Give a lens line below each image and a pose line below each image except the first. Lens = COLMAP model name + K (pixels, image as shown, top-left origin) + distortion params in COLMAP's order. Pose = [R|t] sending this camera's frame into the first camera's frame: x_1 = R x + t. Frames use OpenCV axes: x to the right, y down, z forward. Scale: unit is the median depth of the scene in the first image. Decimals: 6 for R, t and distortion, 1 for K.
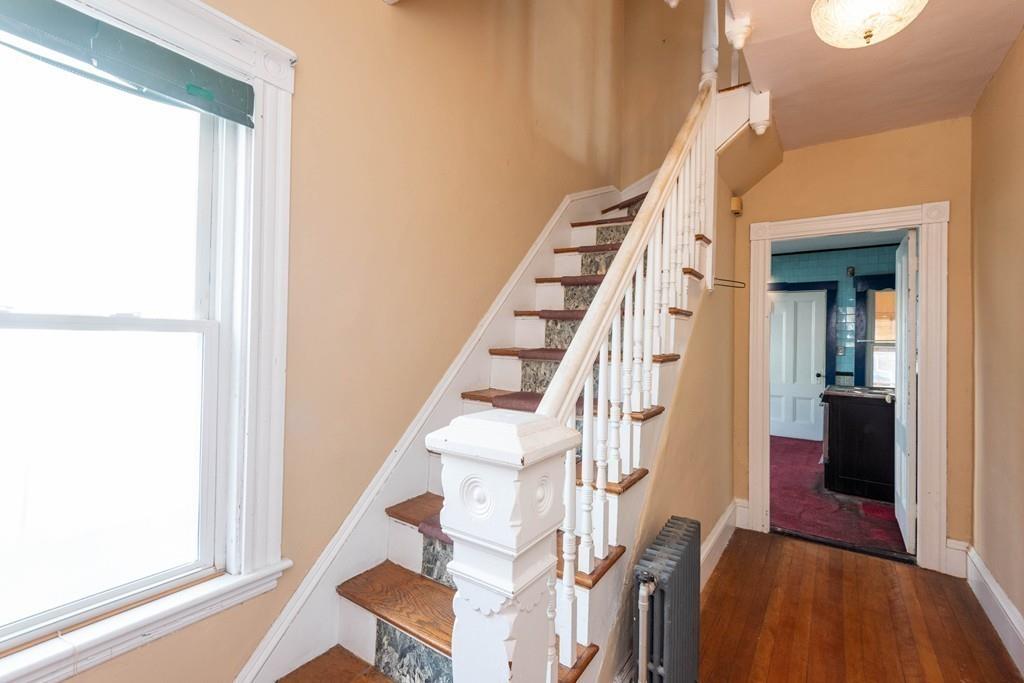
lens RADIAL K [[457.7, 0, 509.8], [0, 457.7, 336.4], [0, 0, 1]] dist [0.007270, -0.004606]
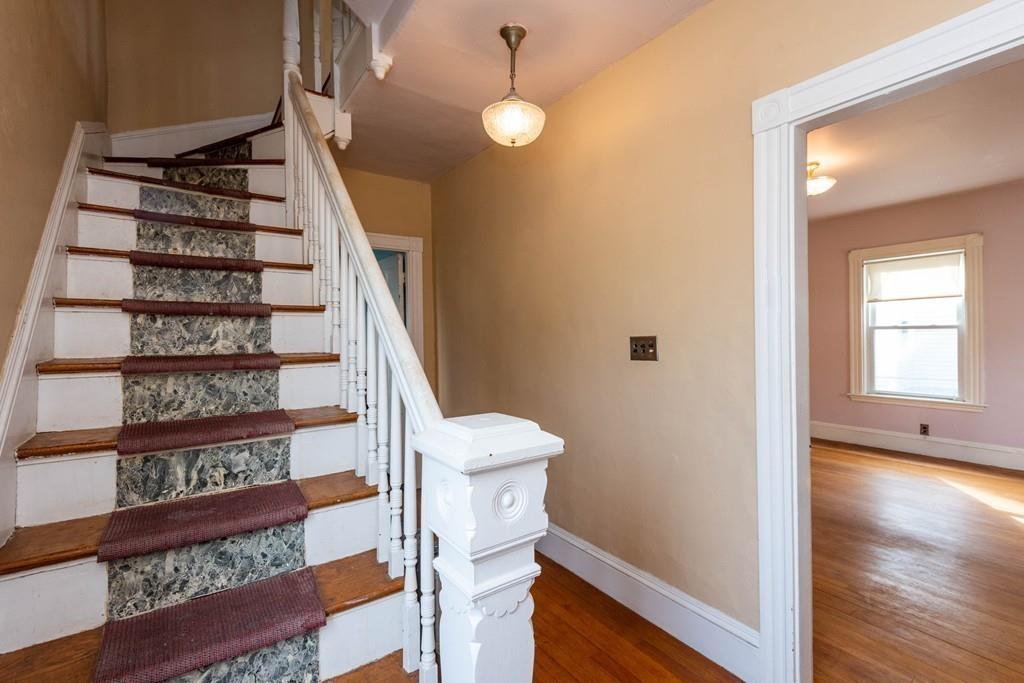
lens RADIAL K [[457.7, 0, 519.3], [0, 457.7, 336.2], [0, 0, 1]] dist [0.007270, -0.004606]
pose [[0.324877, -0.029171, 0.945306, -0.381219], [0.010946, 0.999573, 0.027083, -0.015651], [-0.945693, 0.001548, 0.325058, 0.246293]]
